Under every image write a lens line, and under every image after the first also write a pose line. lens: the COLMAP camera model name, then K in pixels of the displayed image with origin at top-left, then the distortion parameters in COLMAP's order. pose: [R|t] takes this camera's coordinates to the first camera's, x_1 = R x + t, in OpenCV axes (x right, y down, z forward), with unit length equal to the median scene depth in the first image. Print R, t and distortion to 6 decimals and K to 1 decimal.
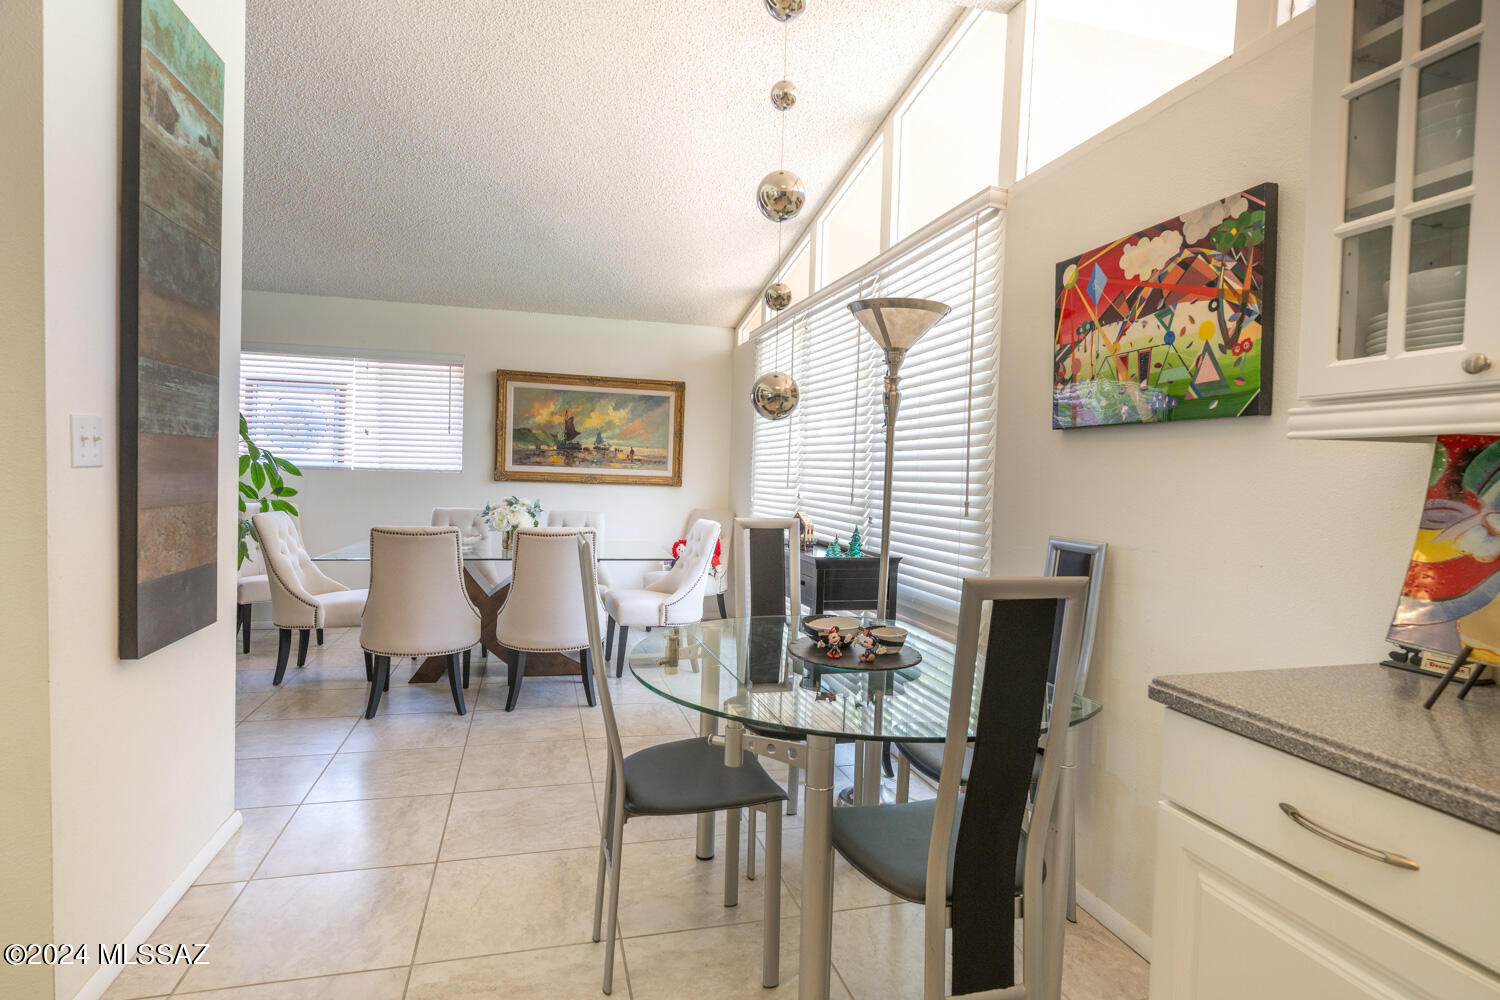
lens RADIAL K [[779.3, 0, 750.0], [0, 779.3, 500.0], [0, 0, 1]] dist [0.002099, -0.000083]
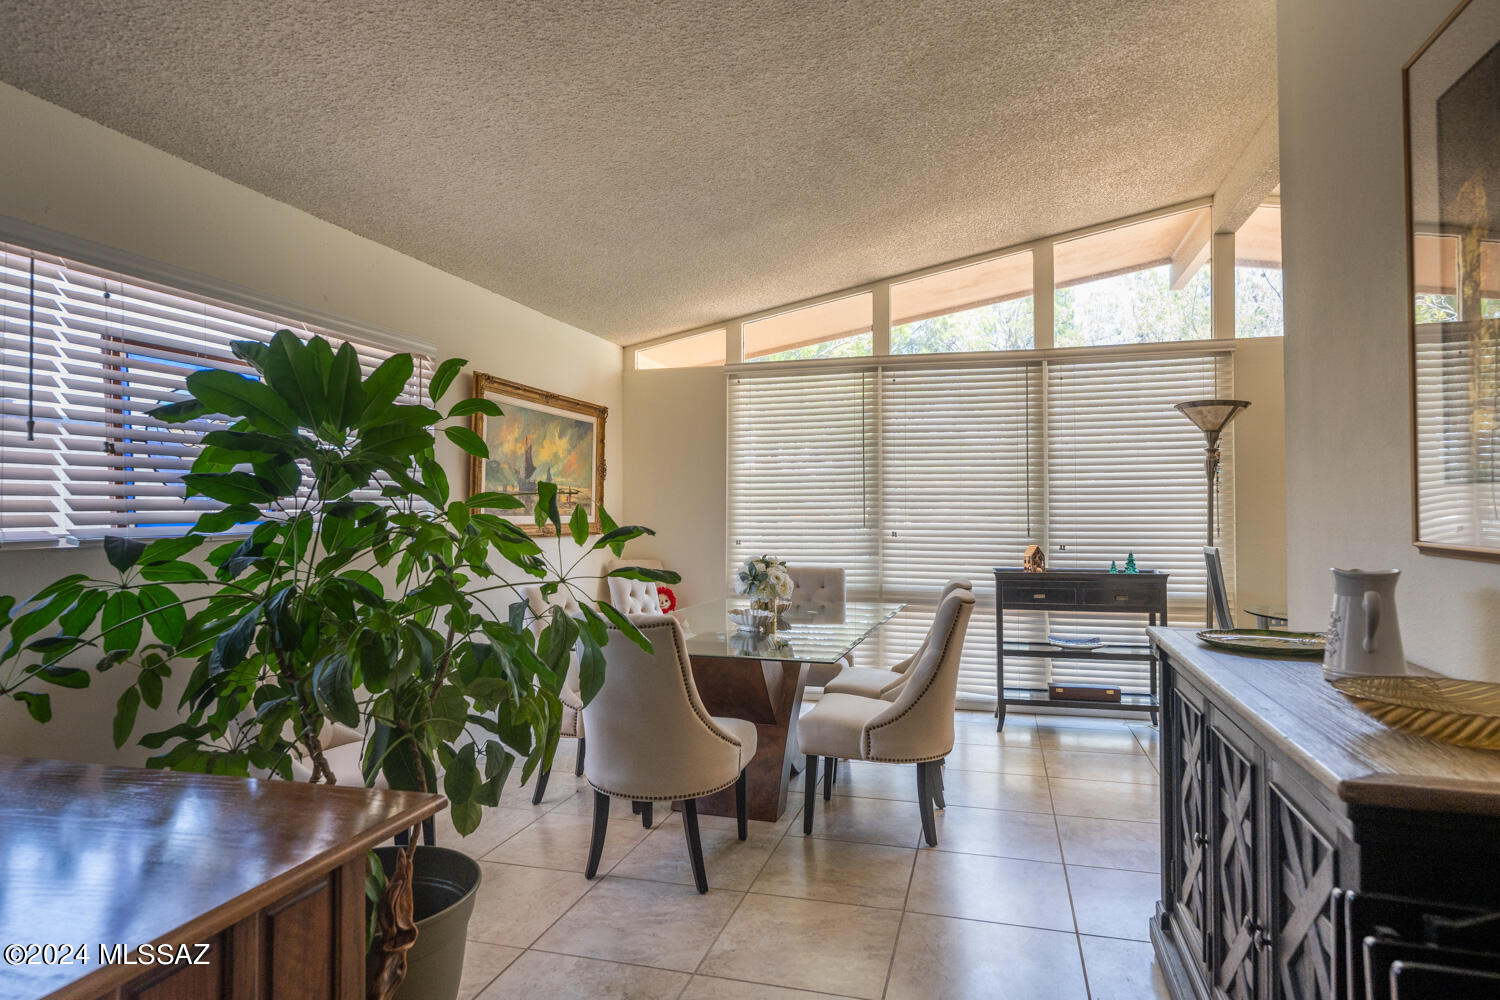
lens RADIAL K [[843.6, 0, 750.0], [0, 843.6, 500.0], [0, 0, 1]] dist [-0.002652, -0.000693]
pose [[0.518138, -0.022588, 0.854999, -0.831952], [0.048062, 0.998841, -0.002738, -0.048004], [-0.853946, 0.042511, 0.518623, 0.454942]]
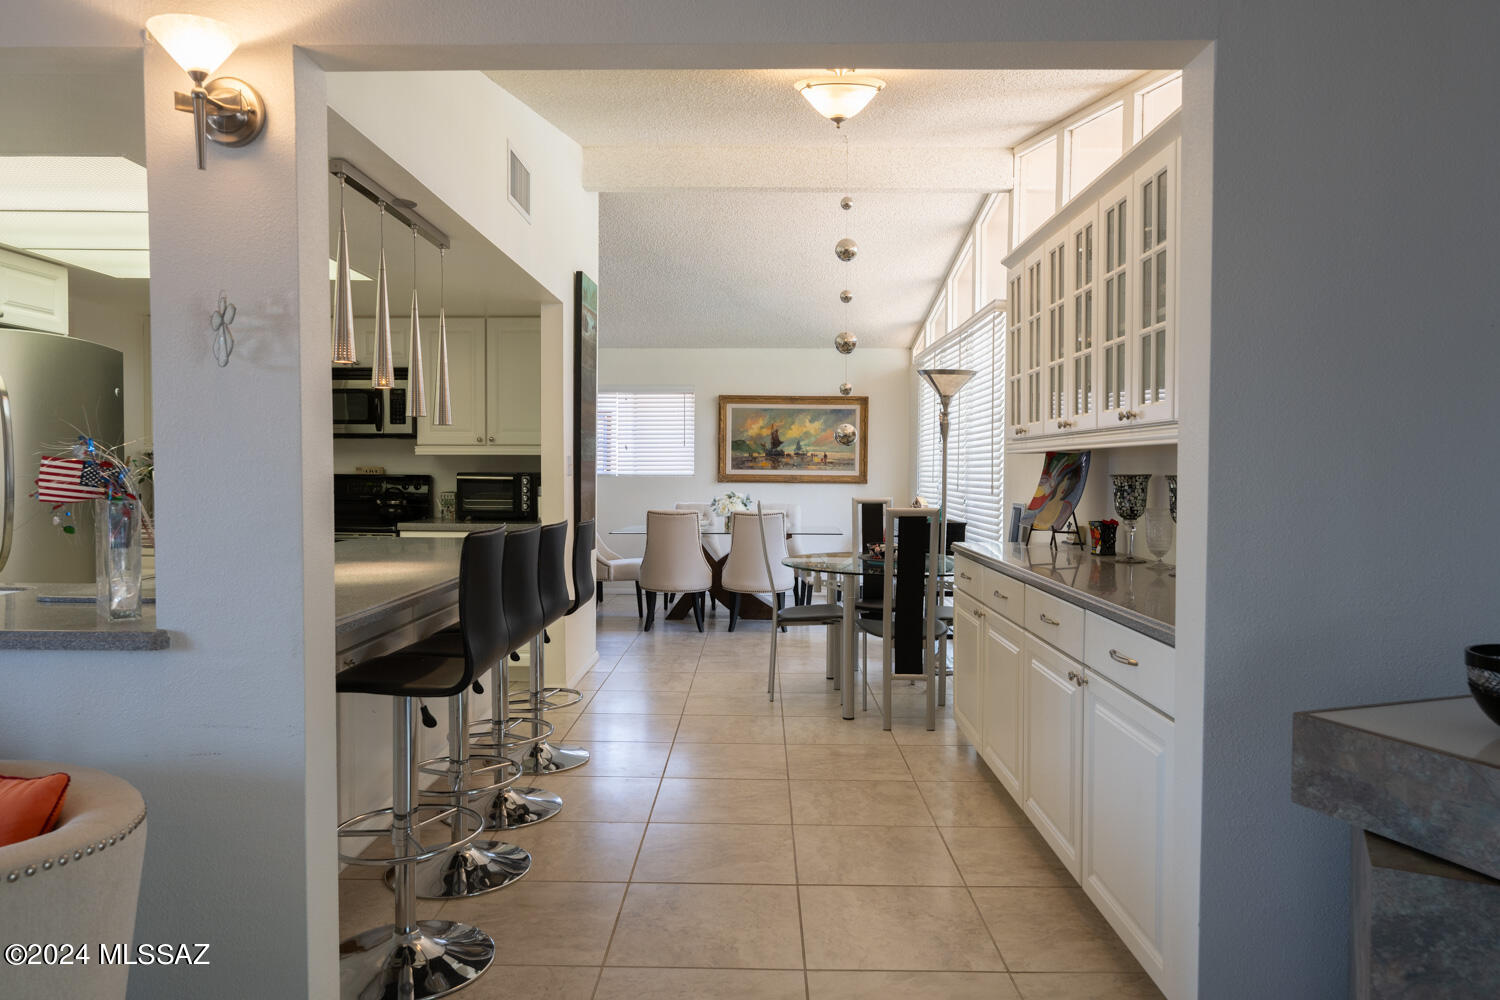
lens RADIAL K [[1004.4, 0, 750.0], [0, 1004.4, 500.0], [0, 0, 1]] dist [0.000663, 0.001671]
pose [[0.960602, -0.016959, -0.277411, 0.183263], [0.014536, 0.999836, -0.010791, 0.023683], [0.277549, 0.006334, 0.960691, -0.582264]]
